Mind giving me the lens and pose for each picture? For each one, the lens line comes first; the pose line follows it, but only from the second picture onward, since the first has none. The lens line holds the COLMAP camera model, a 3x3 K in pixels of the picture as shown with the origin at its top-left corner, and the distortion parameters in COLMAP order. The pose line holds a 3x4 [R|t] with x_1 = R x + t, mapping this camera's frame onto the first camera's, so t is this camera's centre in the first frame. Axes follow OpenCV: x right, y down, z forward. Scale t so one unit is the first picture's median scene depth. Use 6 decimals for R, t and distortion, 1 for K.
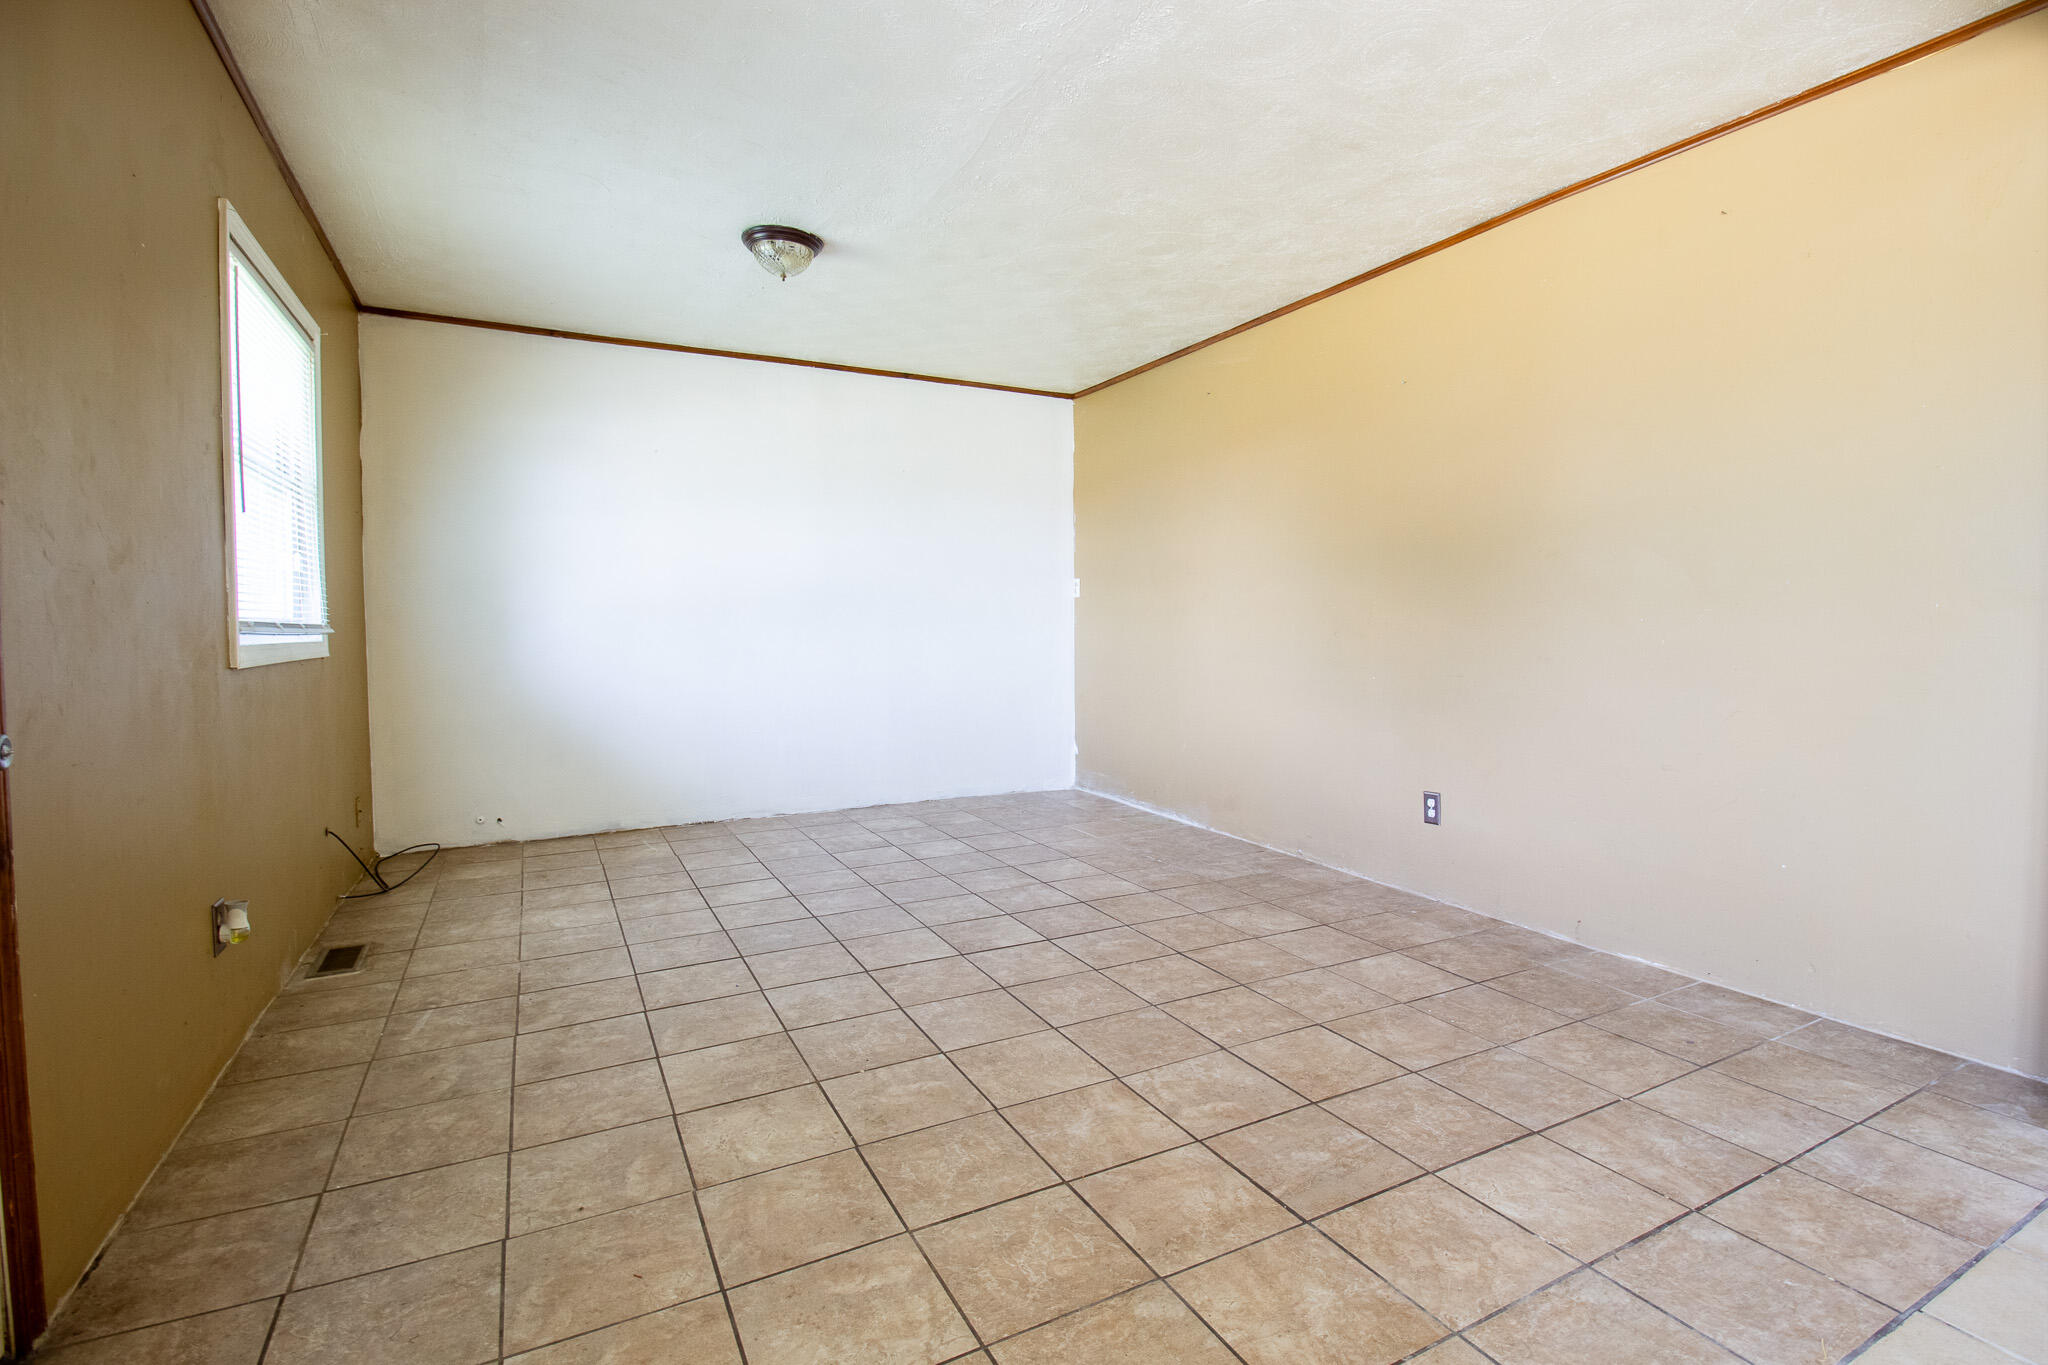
lens RADIAL K [[960.1, 0, 1067.6], [0, 960.1, 670.4], [0, 0, 1]] dist [0.004159, -0.014459]
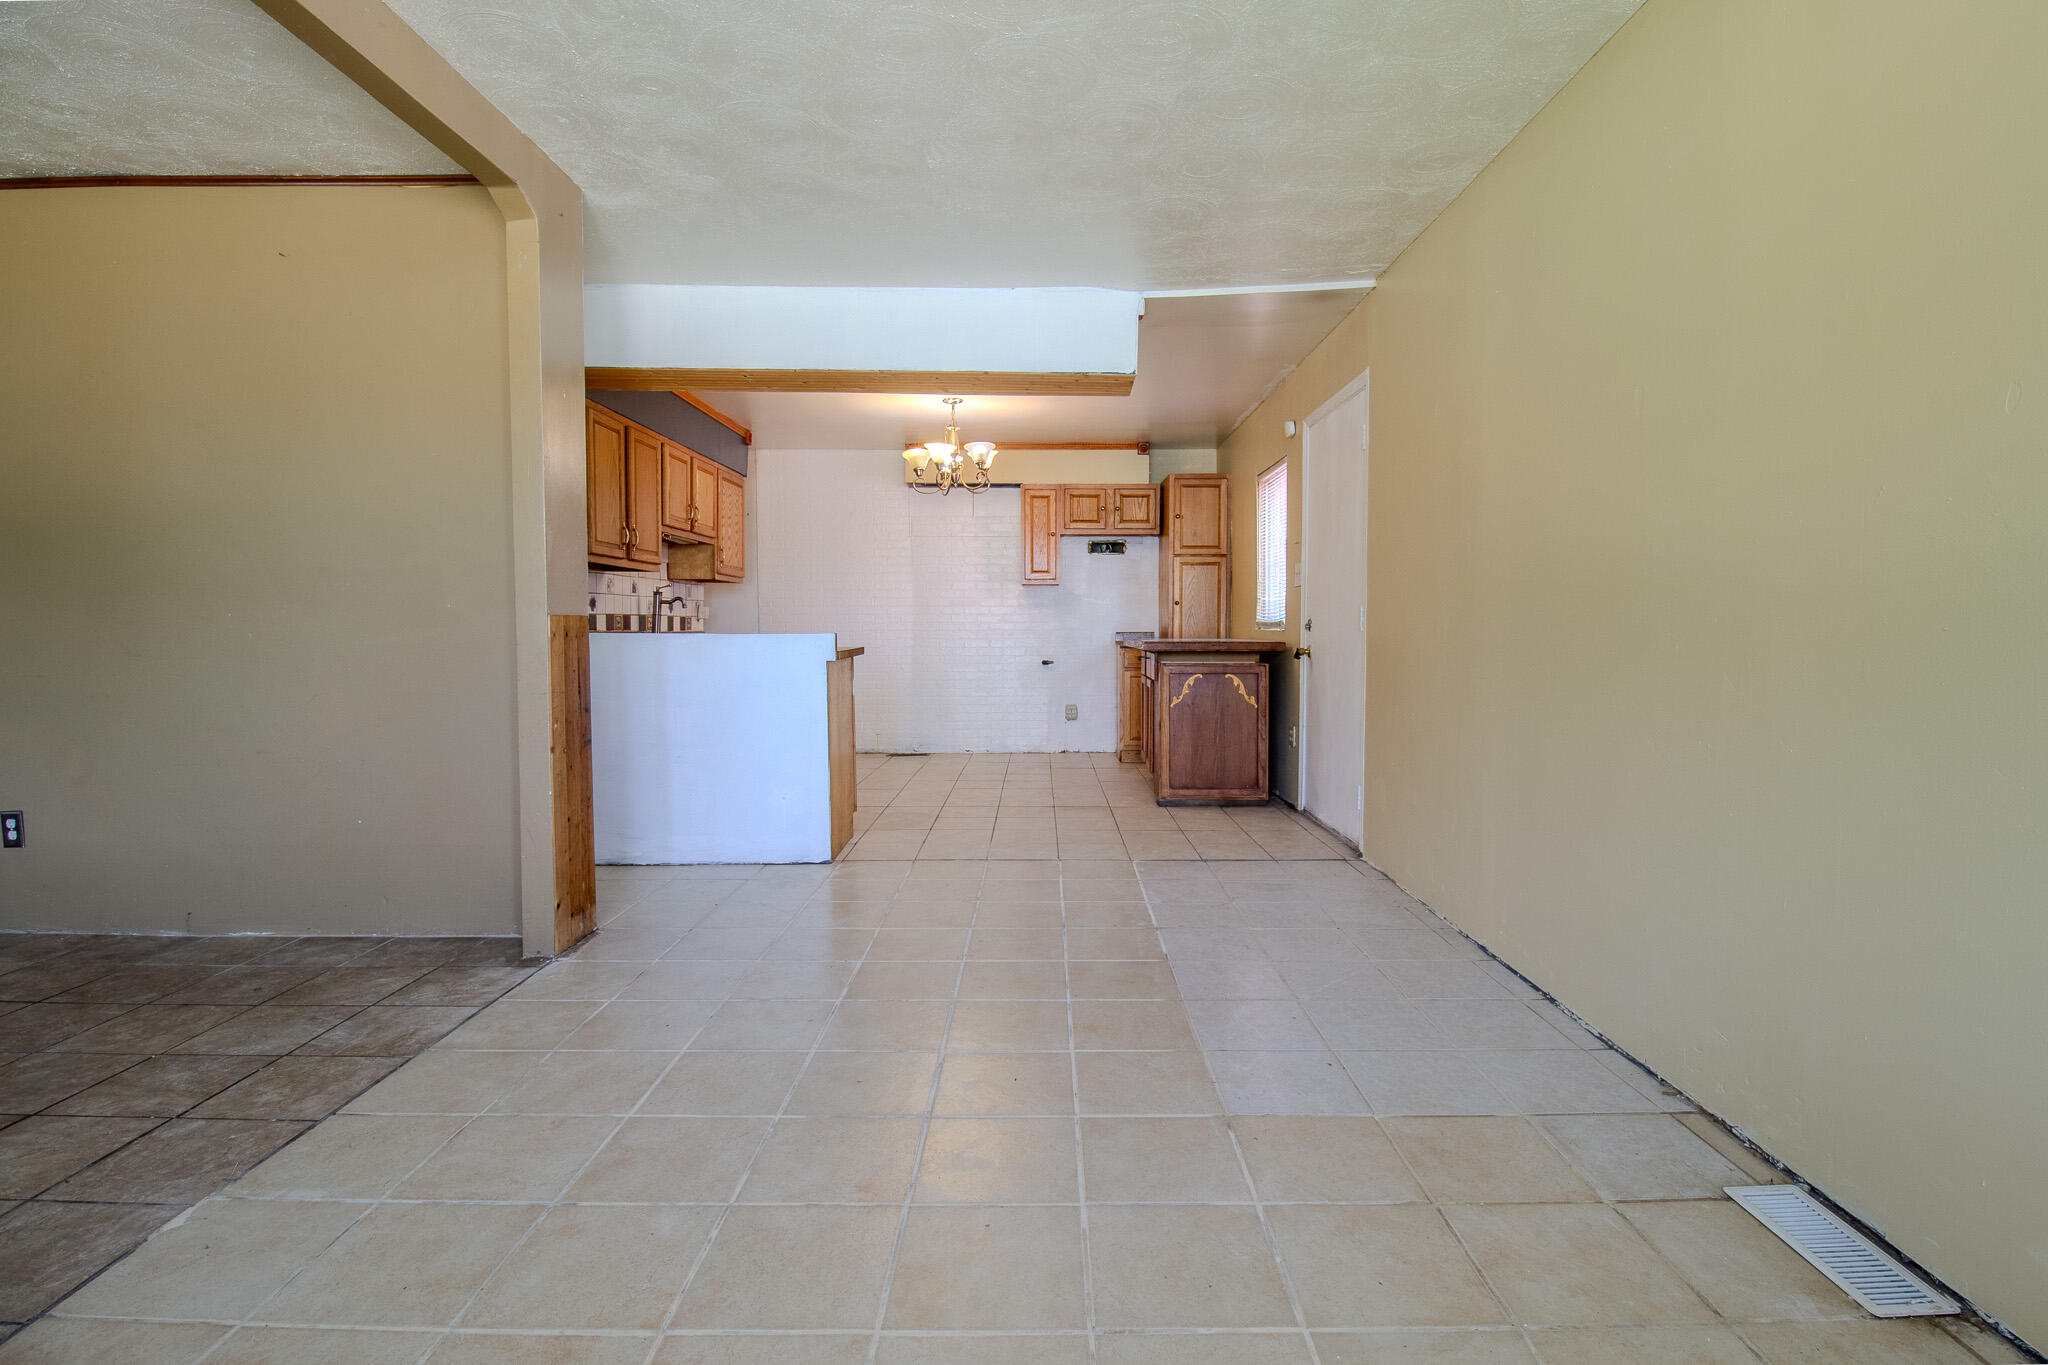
lens RADIAL K [[970.9, 0, 1041.2], [0, 970.9, 670.7], [0, 0, 1]] dist [0.001600, -0.013977]
pose [[0.475386, -0.040304, 0.878854, 0.087154], [0.036399, 0.998996, 0.026126, 0.013645], [-0.879024, 0.019569, 0.476375, -0.300212]]
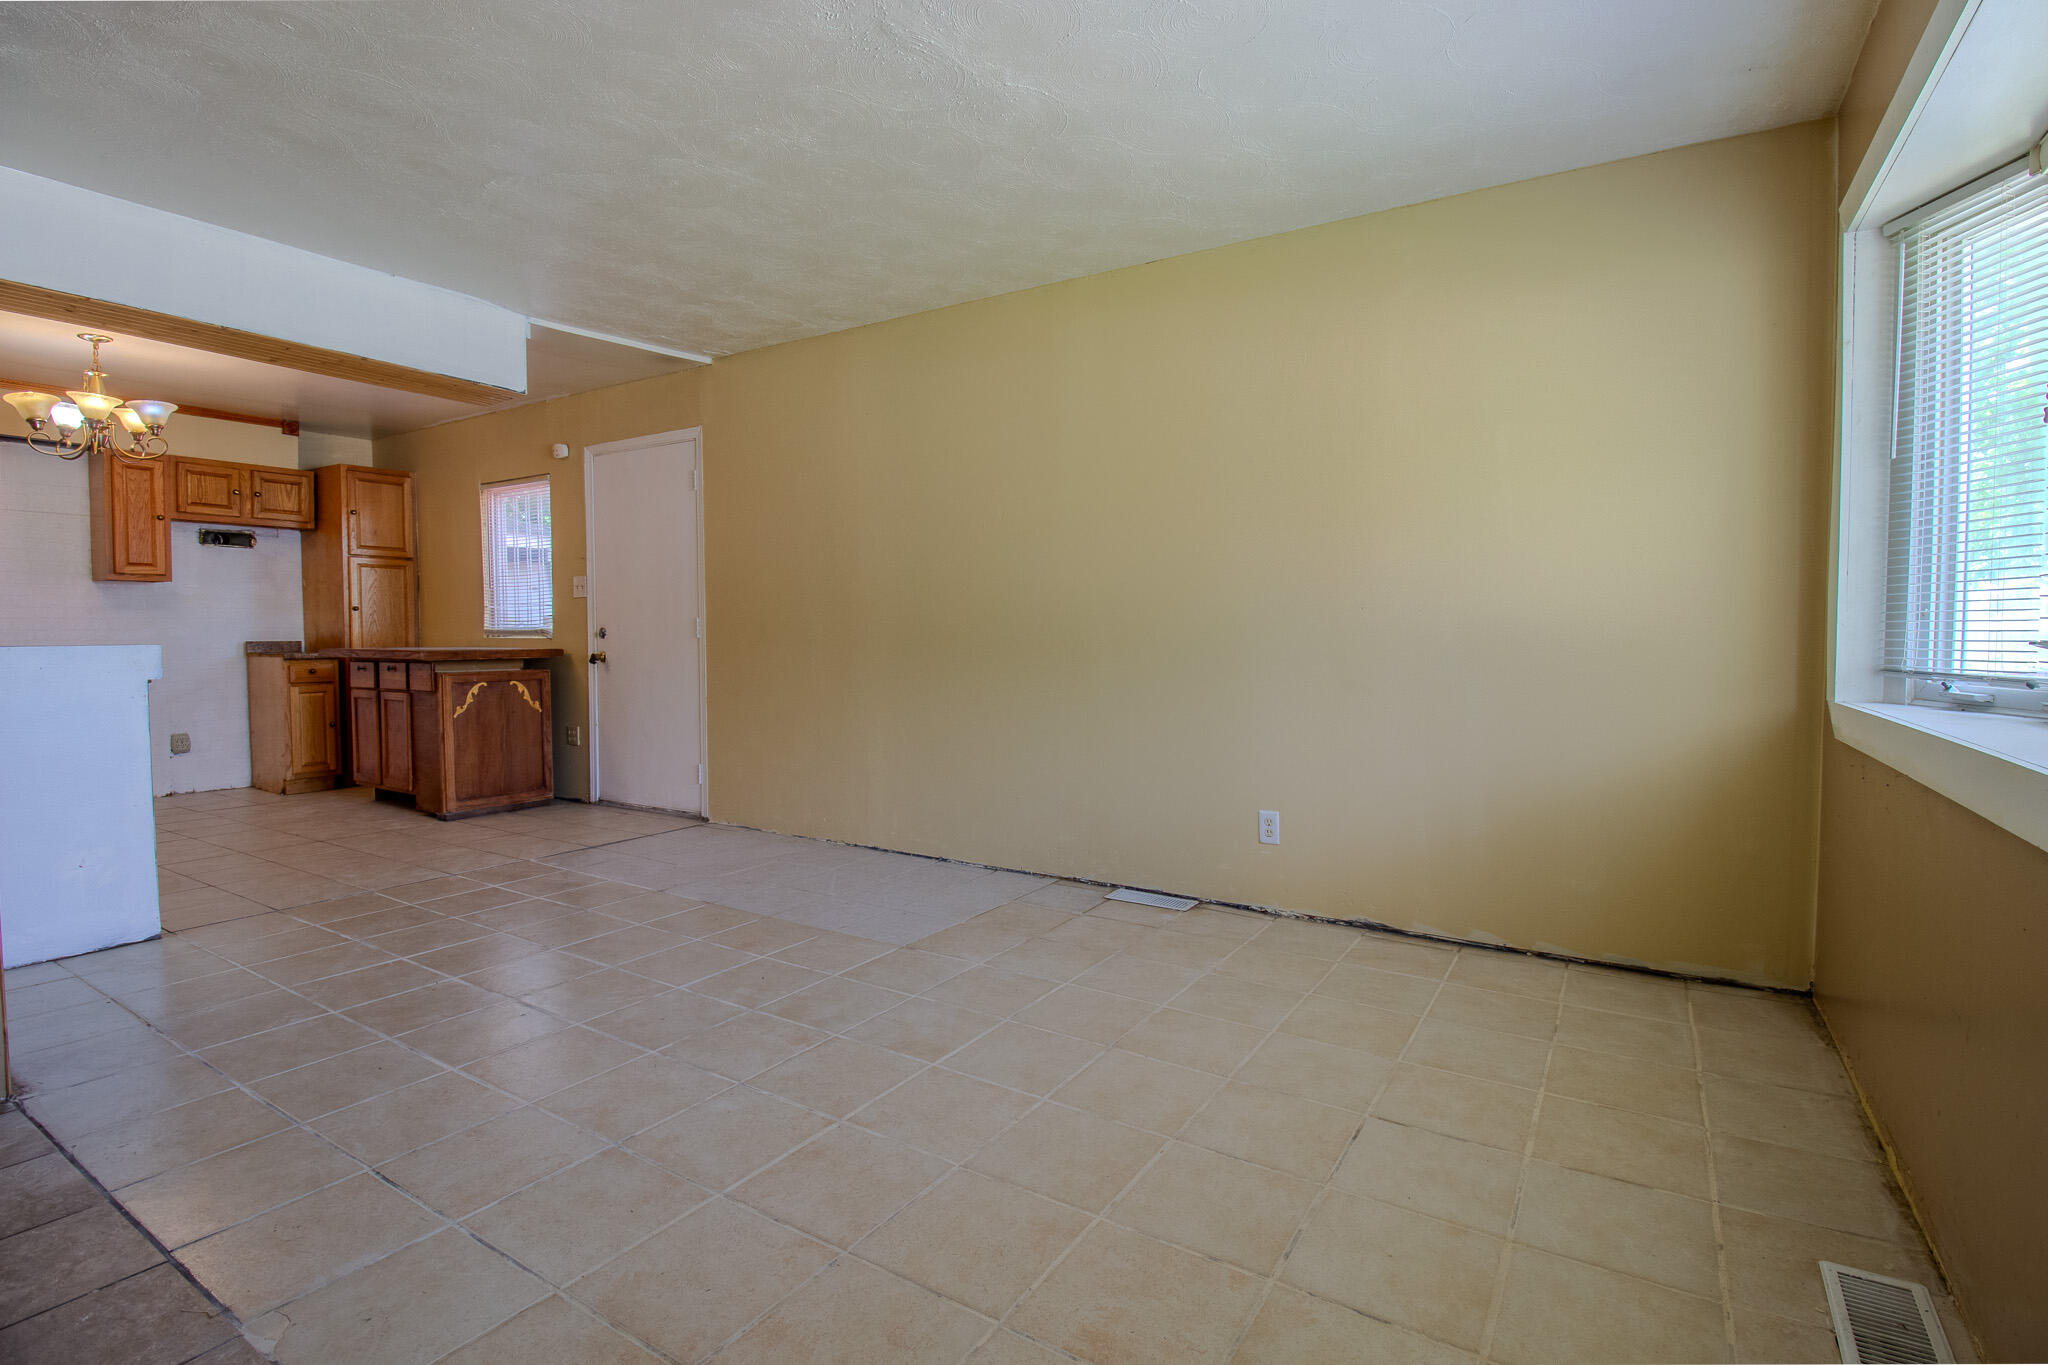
lens RADIAL K [[970.8, 0, 1024.0], [0, 970.8, 682.5], [0, 0, 1]] dist [0.002899, -0.014478]
pose [[-0.481073, -0.044746, 0.875538, -0.265422], [0.036438, 0.996813, 0.070965, -0.014454], [-0.875923, 0.066042, -0.477909, 0.310684]]
